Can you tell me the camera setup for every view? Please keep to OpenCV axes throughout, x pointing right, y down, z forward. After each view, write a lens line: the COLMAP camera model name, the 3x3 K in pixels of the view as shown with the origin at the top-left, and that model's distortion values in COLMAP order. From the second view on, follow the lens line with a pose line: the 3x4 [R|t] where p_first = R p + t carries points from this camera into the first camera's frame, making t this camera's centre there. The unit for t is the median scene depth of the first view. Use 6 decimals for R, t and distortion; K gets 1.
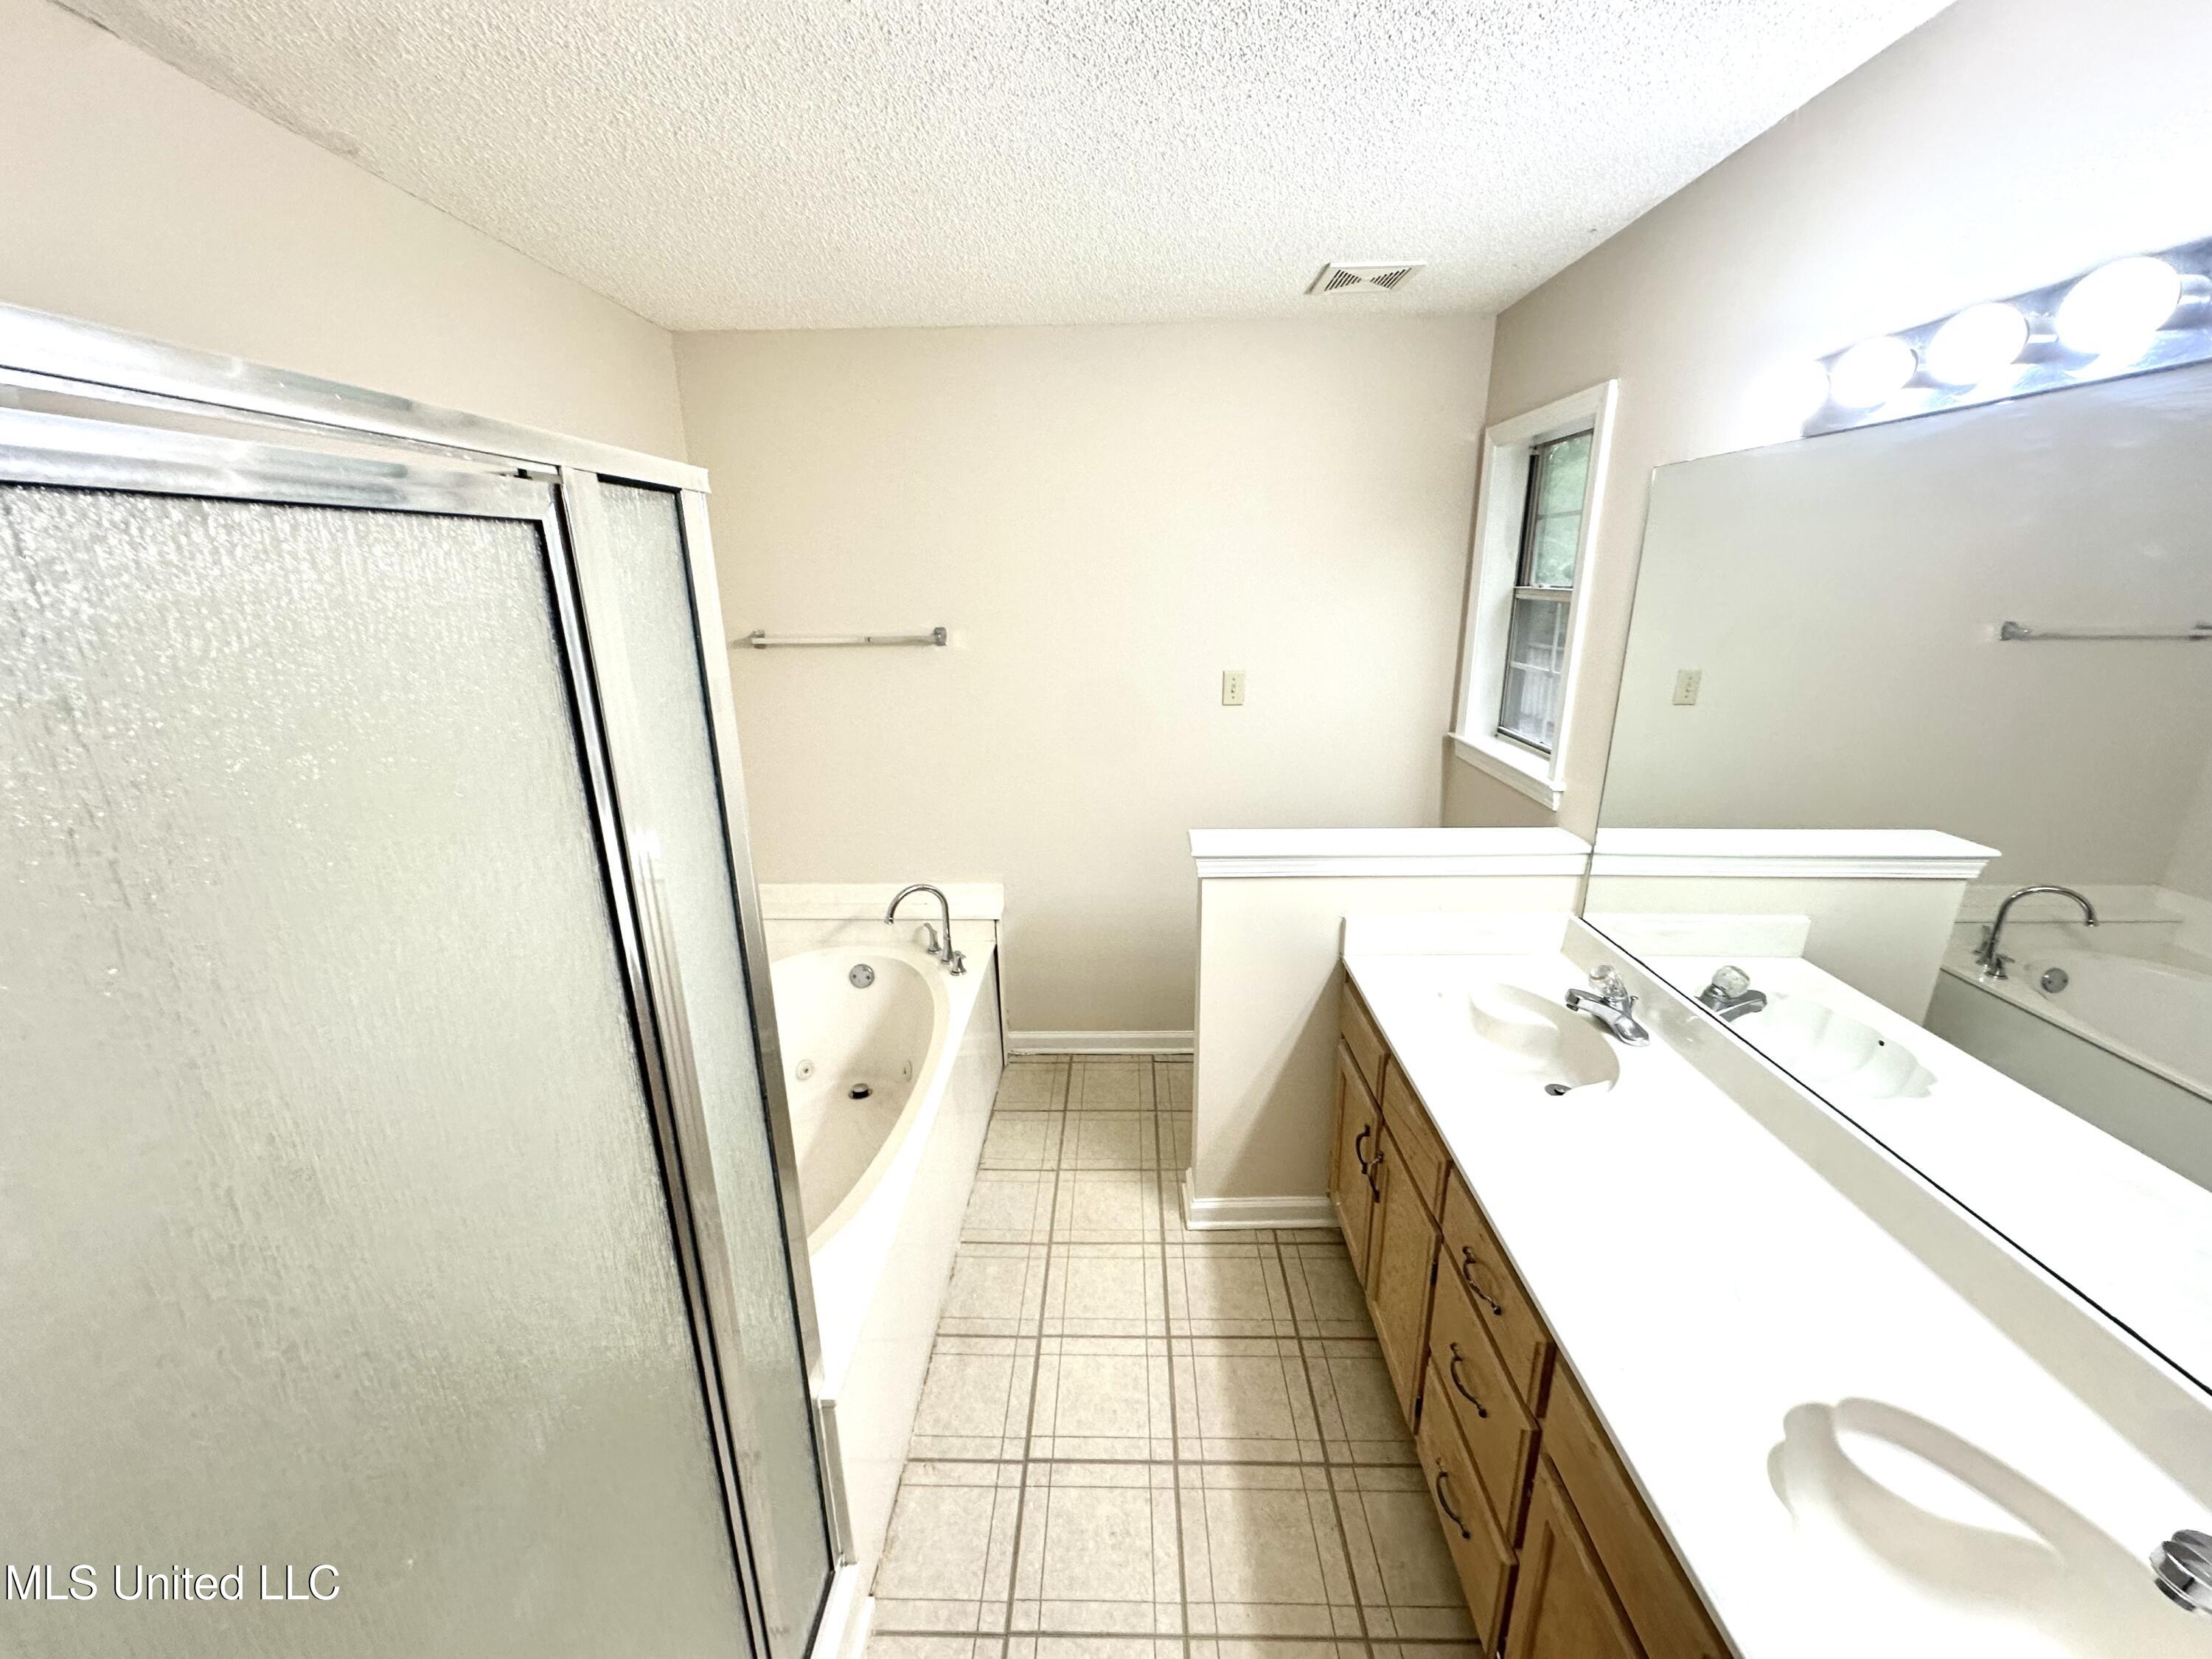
lens RADIAL K [[881.9, 0, 1108.8], [0, 881.9, 831.8], [0, 0, 1]] dist [-0.004242, 0.000824]
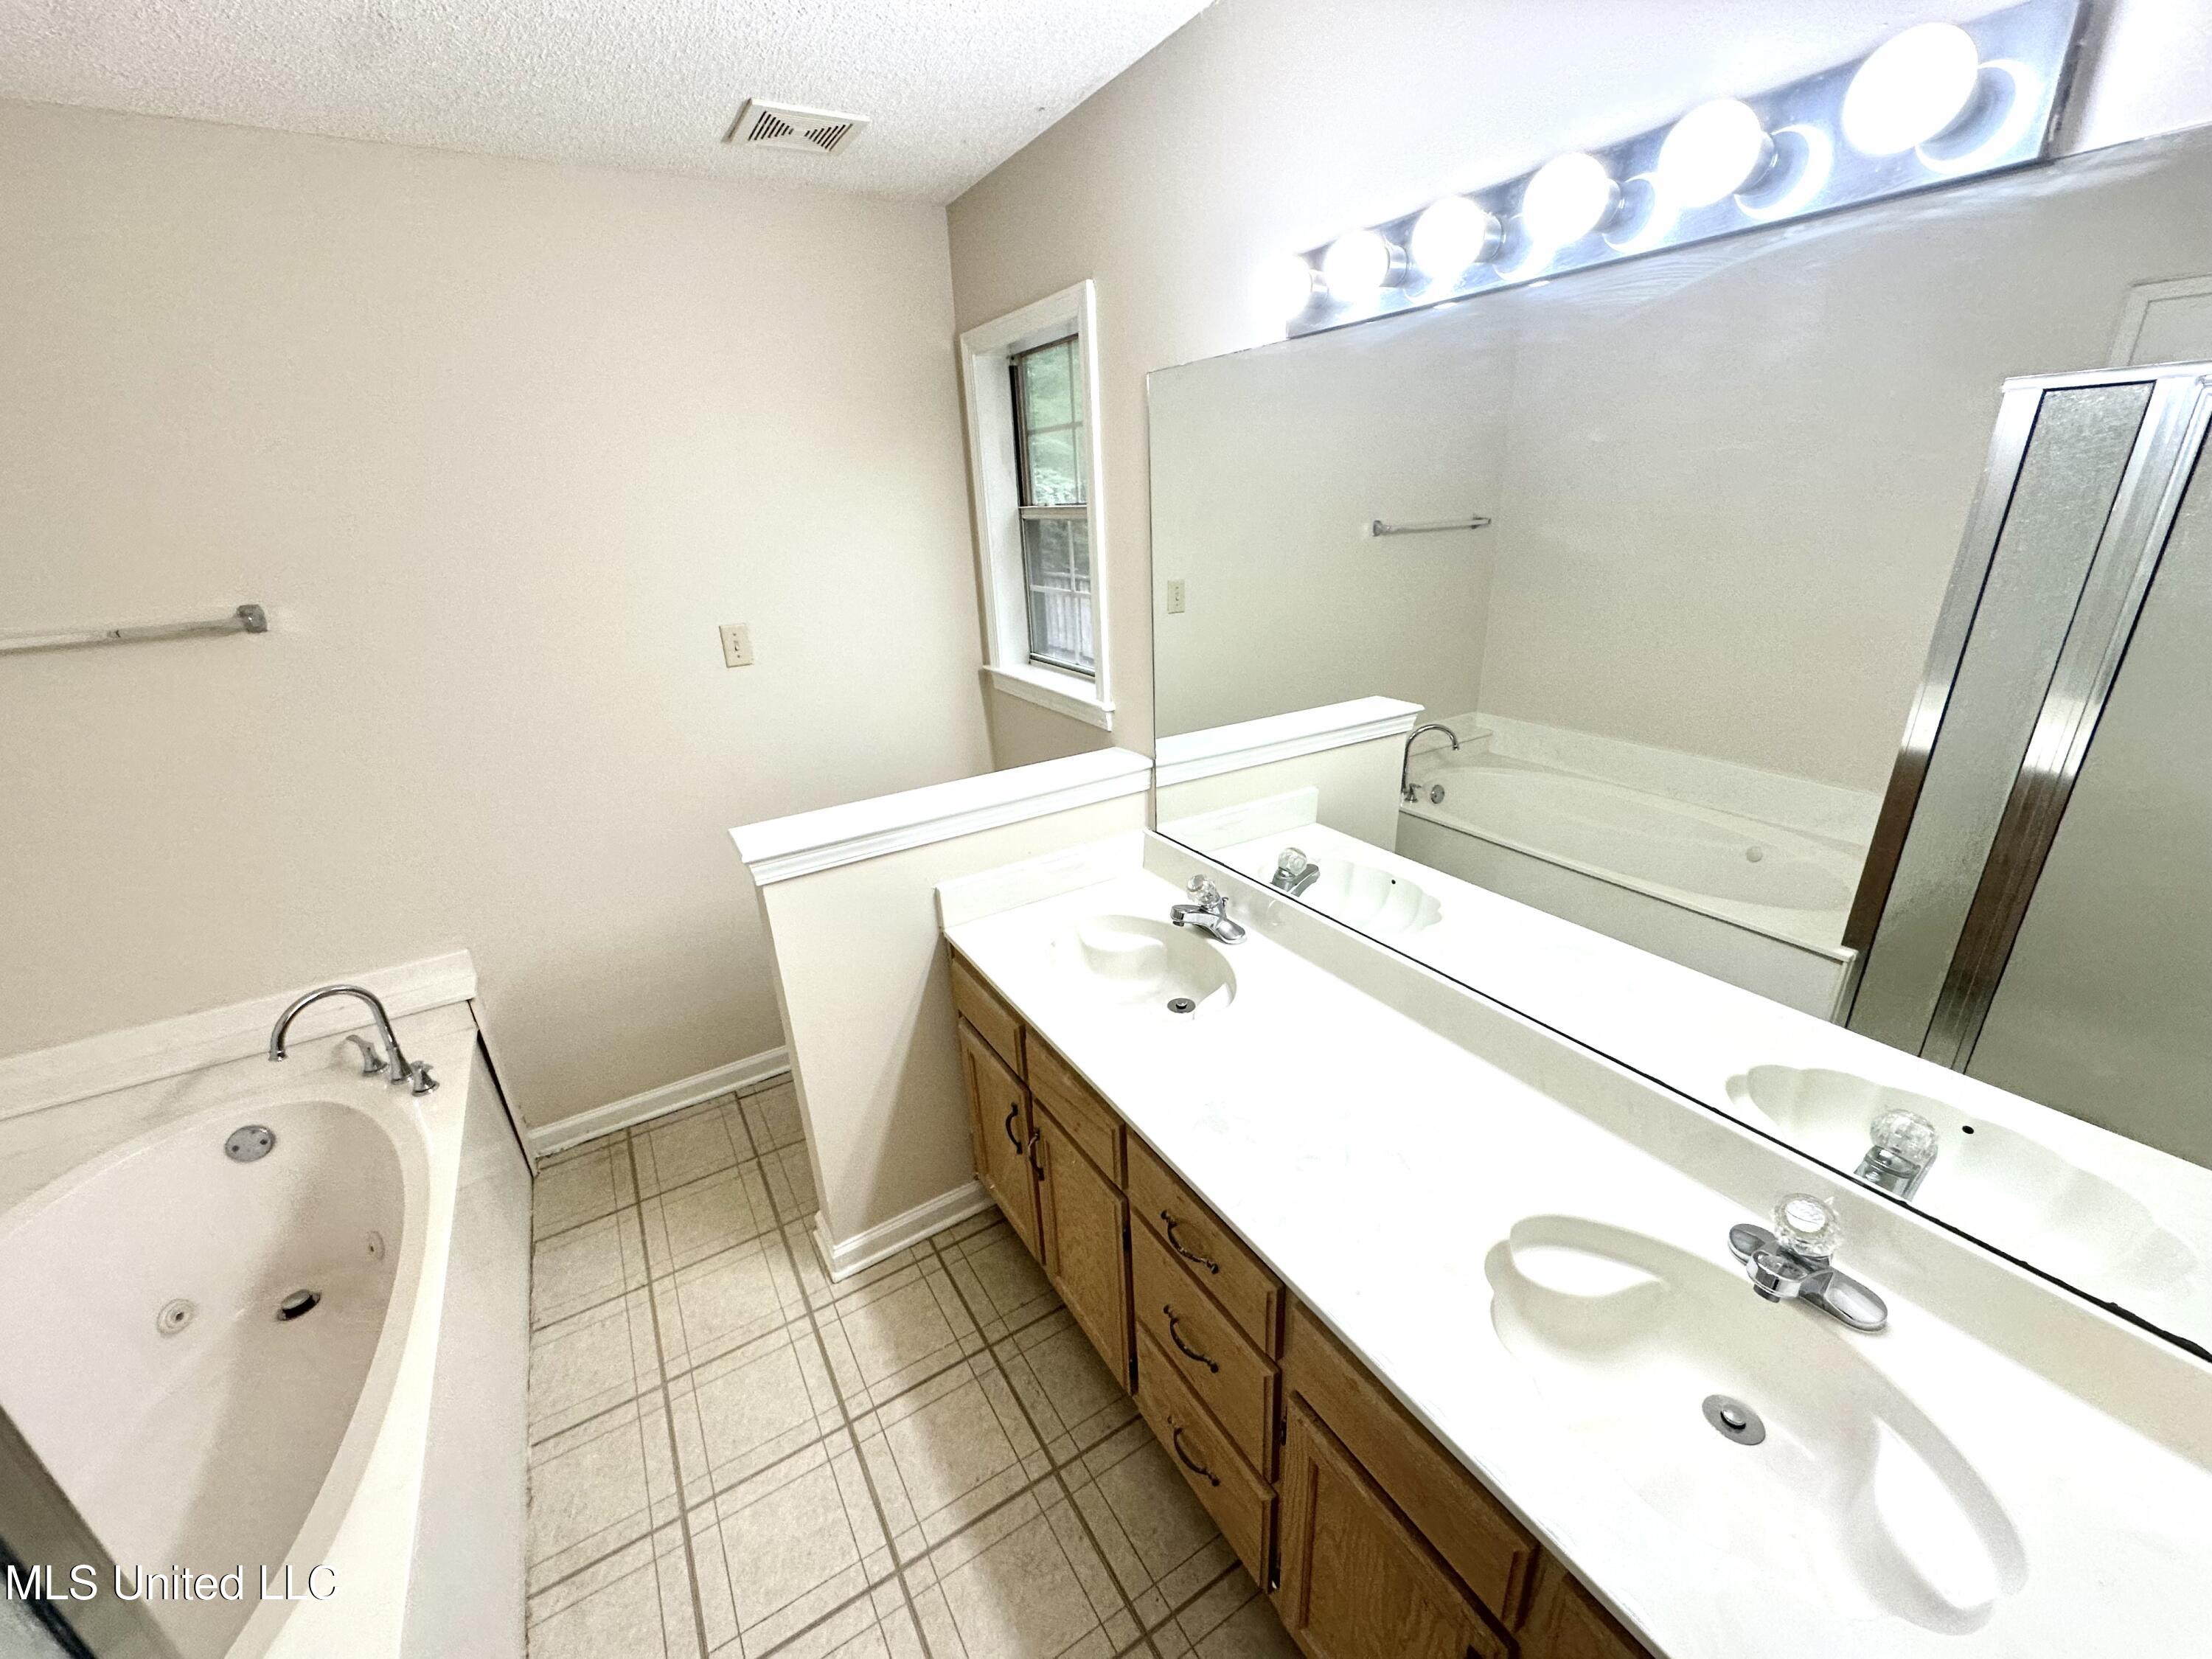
lens RADIAL K [[881.9, 0, 1109.6], [0, 881.9, 831.6], [0, 0, 1]] dist [-0.004242, 0.000824]
pose [[0.843095, -0.218699, 0.491286, -0.010937], [0.186479, 0.975781, 0.114358, -0.028171], [-0.504397, -0.004801, 0.863459, 0.140649]]
